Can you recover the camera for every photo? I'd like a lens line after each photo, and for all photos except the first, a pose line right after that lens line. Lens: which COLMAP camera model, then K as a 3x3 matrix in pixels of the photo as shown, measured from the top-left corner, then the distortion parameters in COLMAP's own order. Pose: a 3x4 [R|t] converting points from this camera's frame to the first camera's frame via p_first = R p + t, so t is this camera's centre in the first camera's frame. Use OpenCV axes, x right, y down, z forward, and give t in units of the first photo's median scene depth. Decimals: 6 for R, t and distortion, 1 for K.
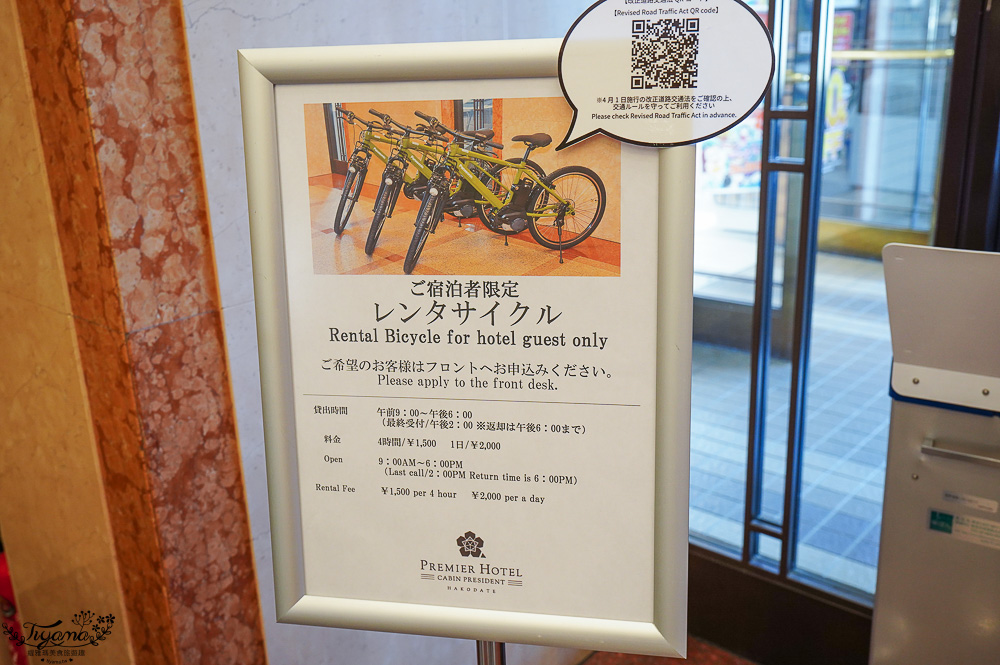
lens RADIAL K [[963.6, 0, 500.2], [0, 963.6, 332.4], [0, 0, 1]] dist [0.002114, 0.000000]
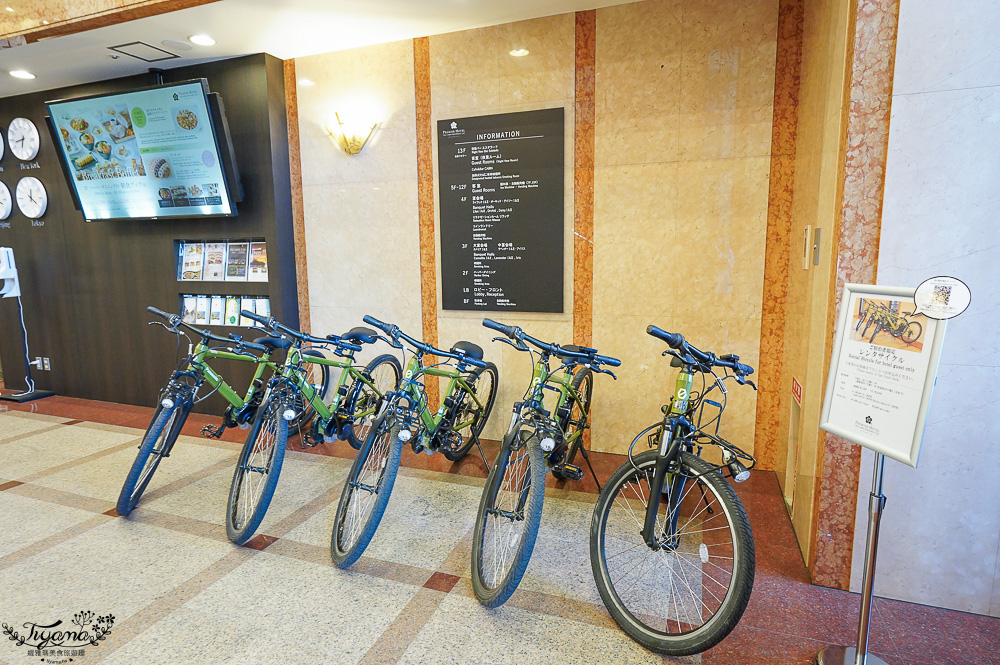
lens RADIAL K [[546.9, 0, 500.8], [0, 546.9, 333.1], [0, 0, 1]] dist [-0.001040, -0.000062]
pose [[0.366605, 0.170816, -0.914562, 1.368176], [-0.284257, 0.956561, 0.064716, 0.180049], [0.885889, 0.236246, 0.399236, -1.193490]]
